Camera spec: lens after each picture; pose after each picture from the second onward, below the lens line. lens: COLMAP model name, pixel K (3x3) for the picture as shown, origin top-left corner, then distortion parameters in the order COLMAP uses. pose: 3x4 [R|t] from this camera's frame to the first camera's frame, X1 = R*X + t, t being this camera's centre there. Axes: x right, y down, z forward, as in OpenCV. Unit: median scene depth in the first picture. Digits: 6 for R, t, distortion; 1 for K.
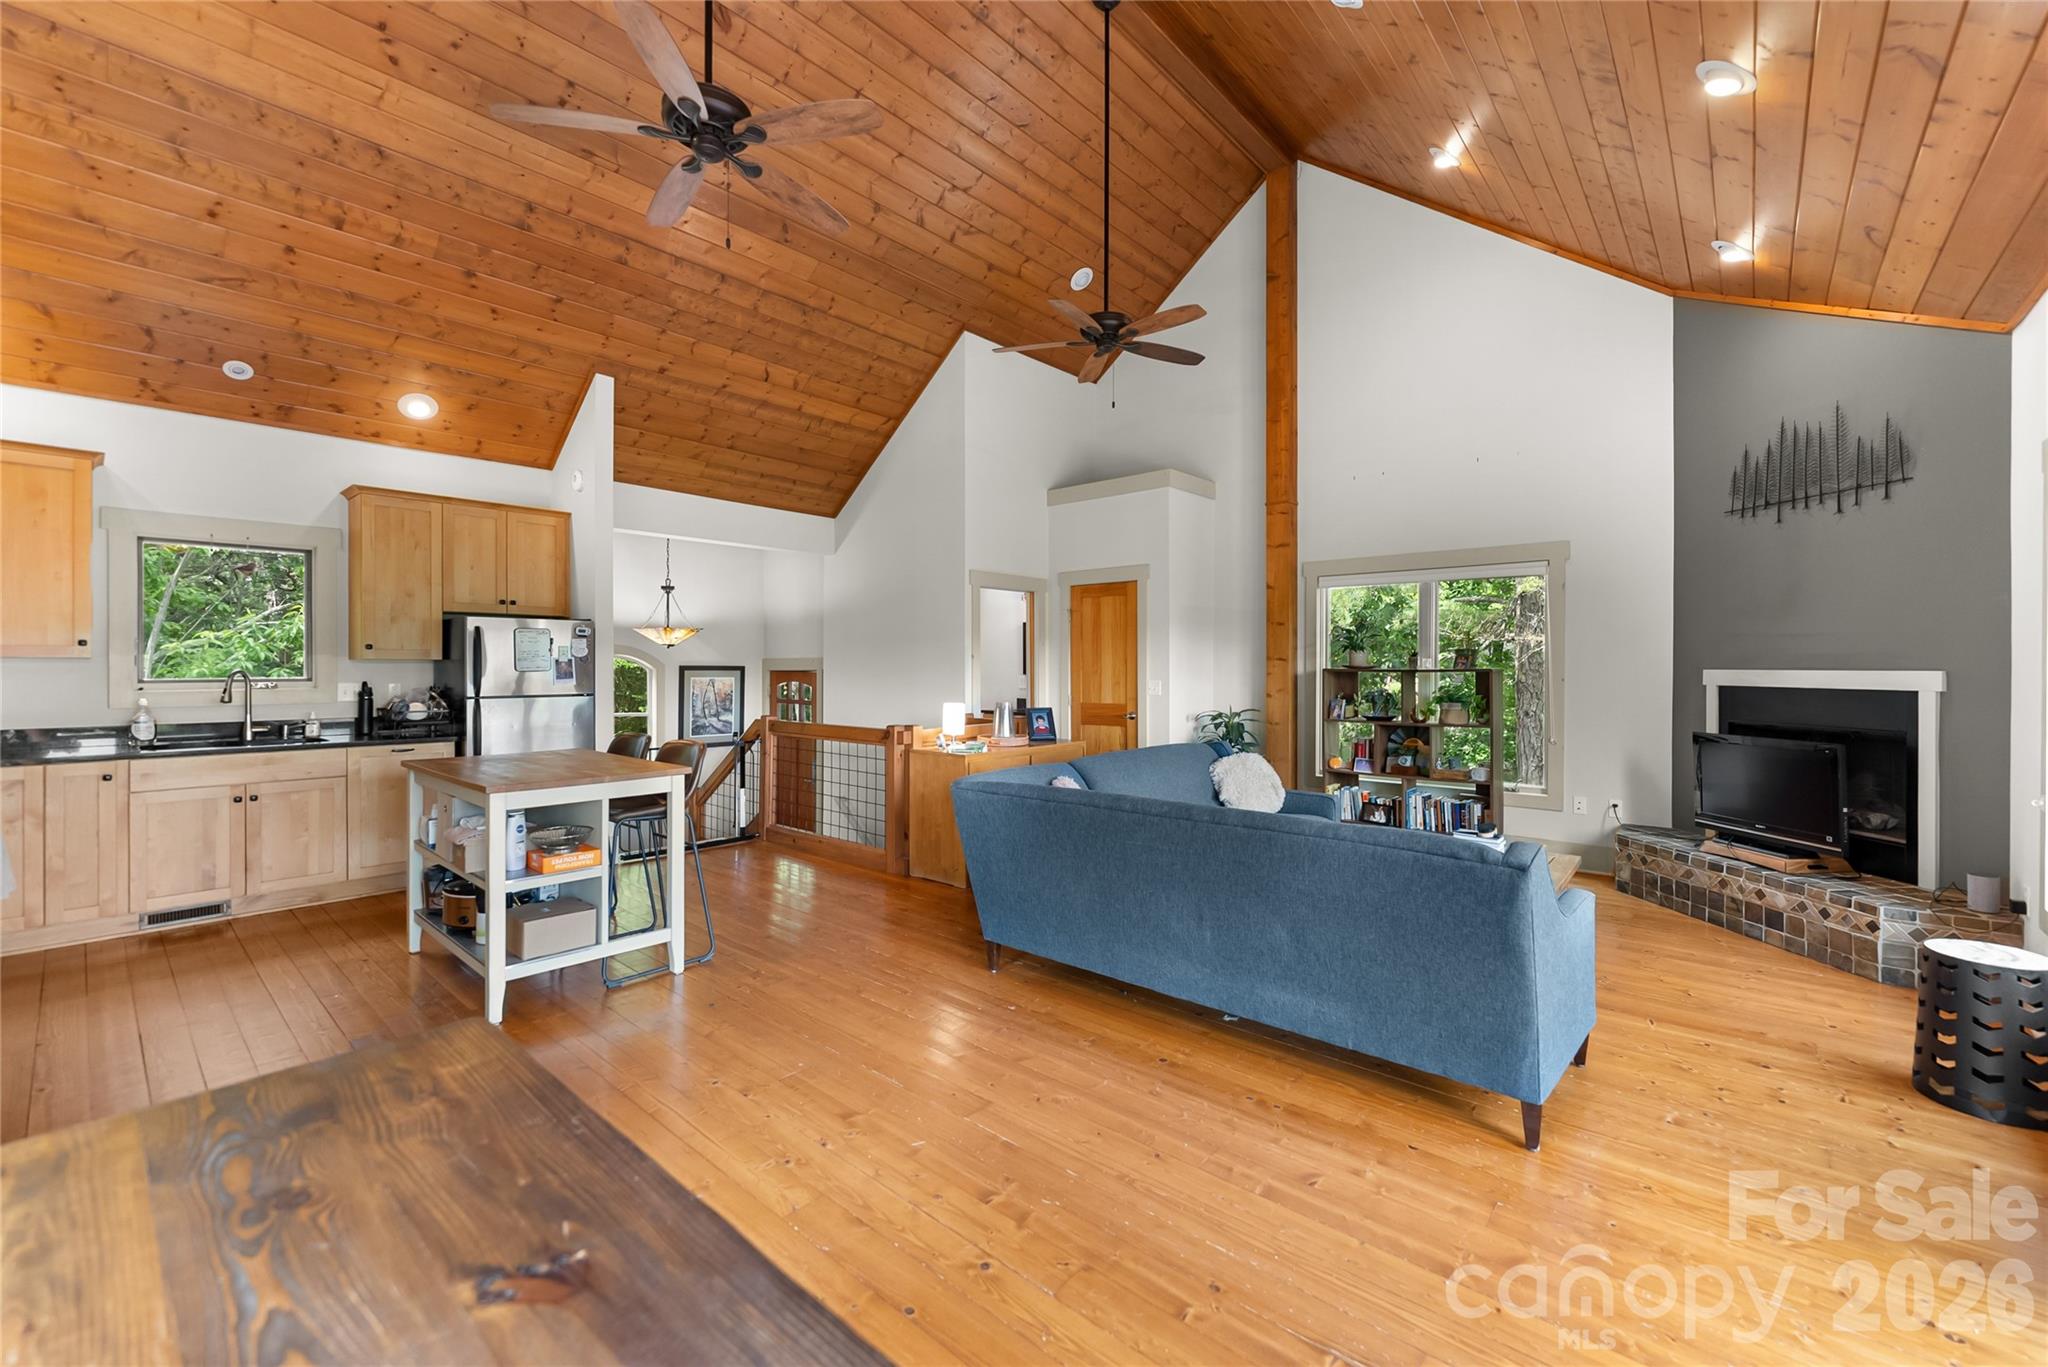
lens RADIAL K [[835.3, 0, 1029.6], [0, 835.3, 672.6], [0, 0, 1]] dist [-0.001280, -0.000434]
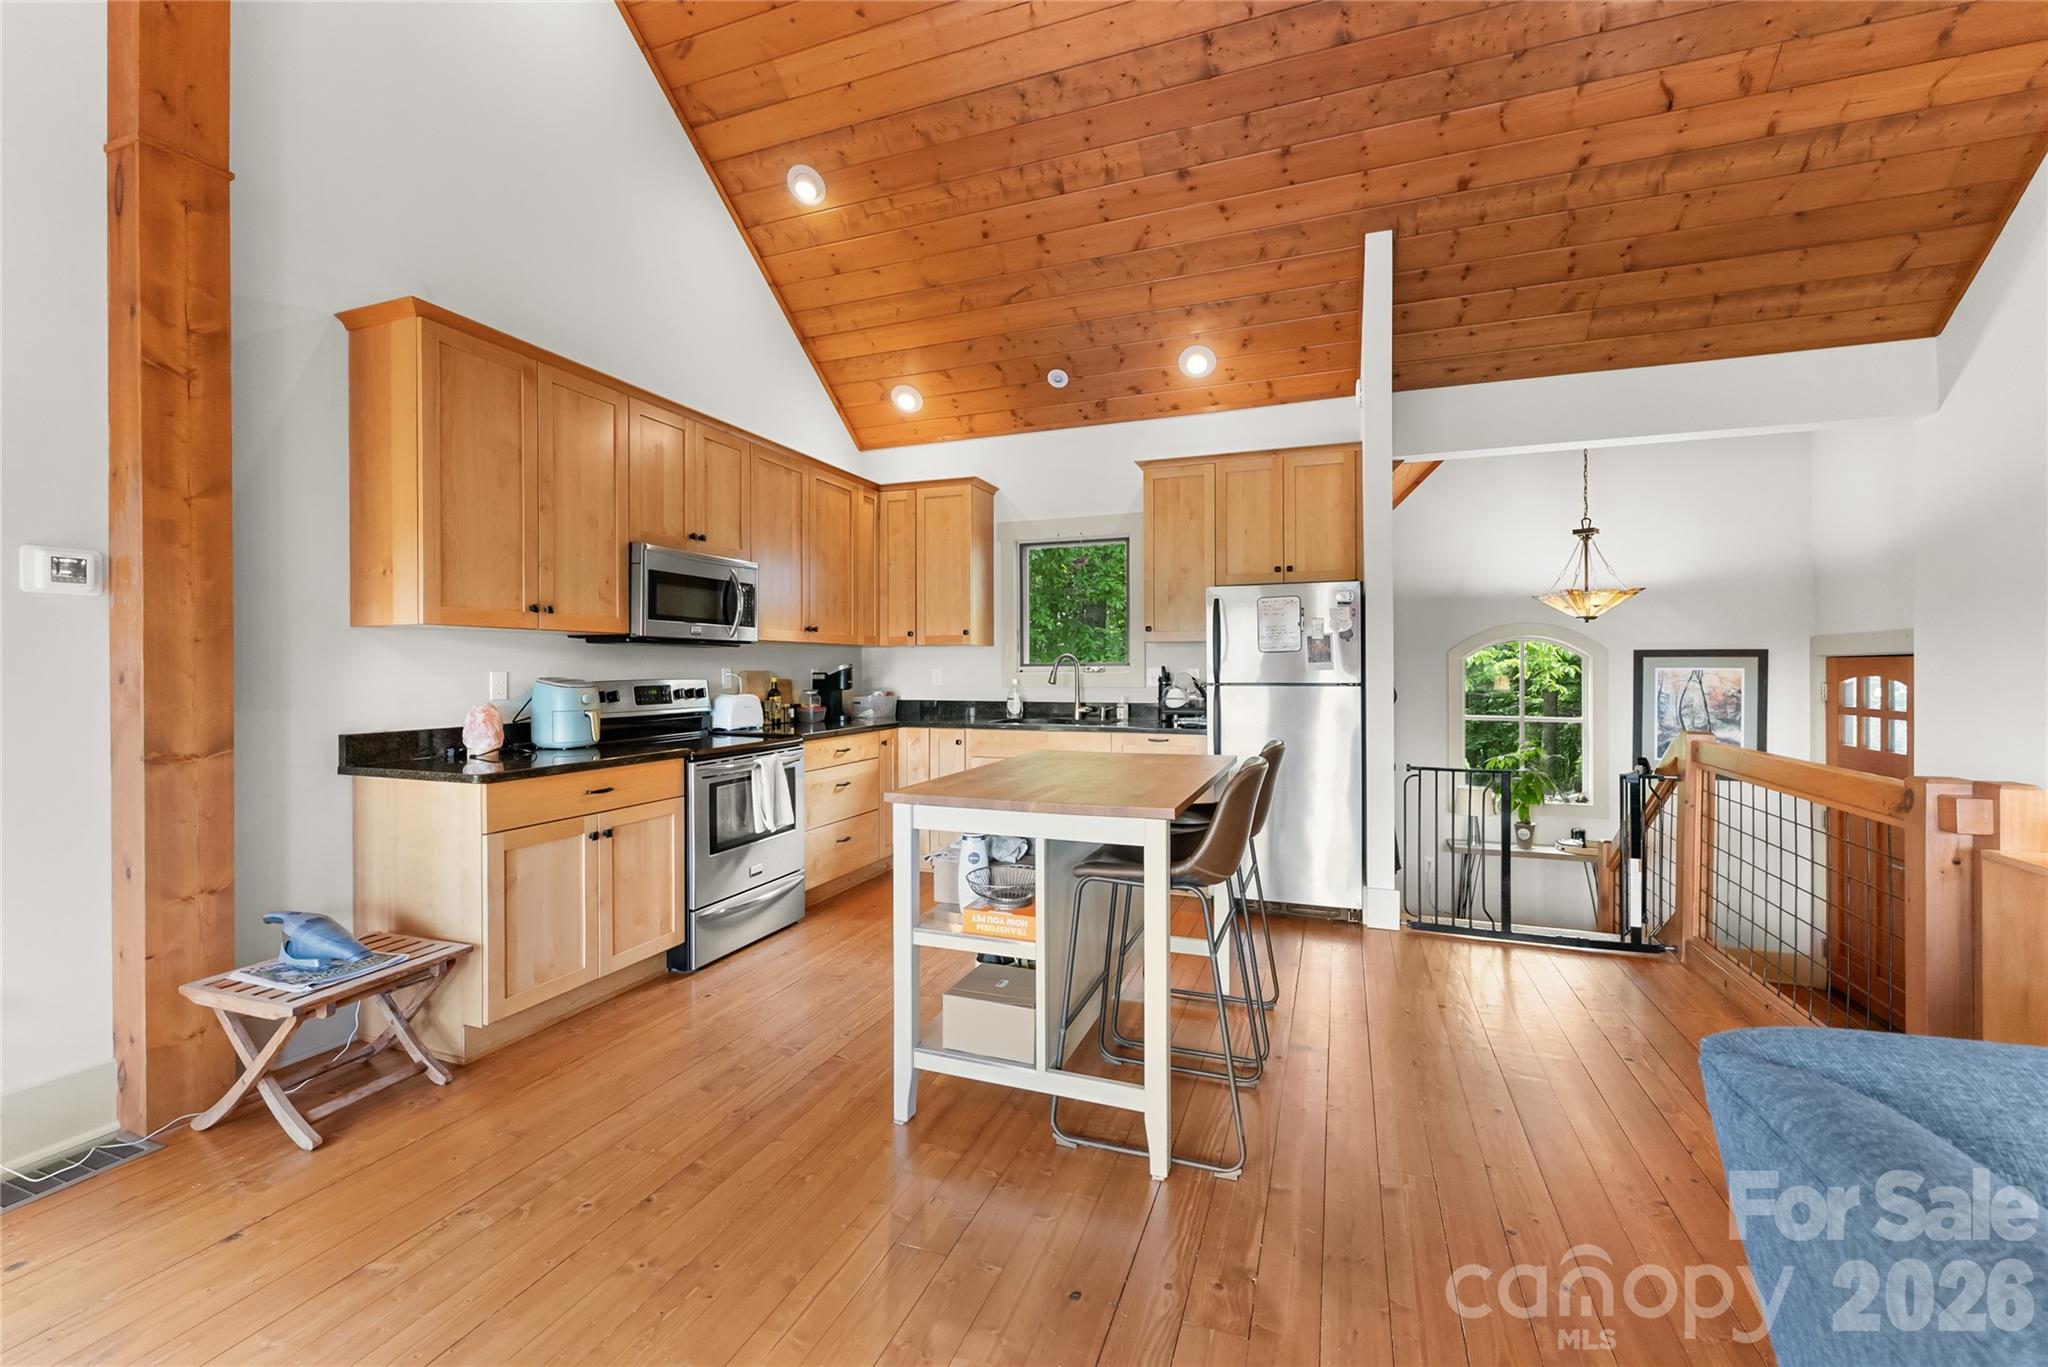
lens RADIAL K [[835.3, 0, 1025.0], [0, 835.3, 668.3], [0, 0, 1]] dist [-0.001280, -0.000434]
pose [[0.351209, -0.002861, -0.936293, 0.046316], [-0.003865, 0.999982, -0.004506, 0.017187], [0.936289, 0.005201, 0.351192, 0.496482]]
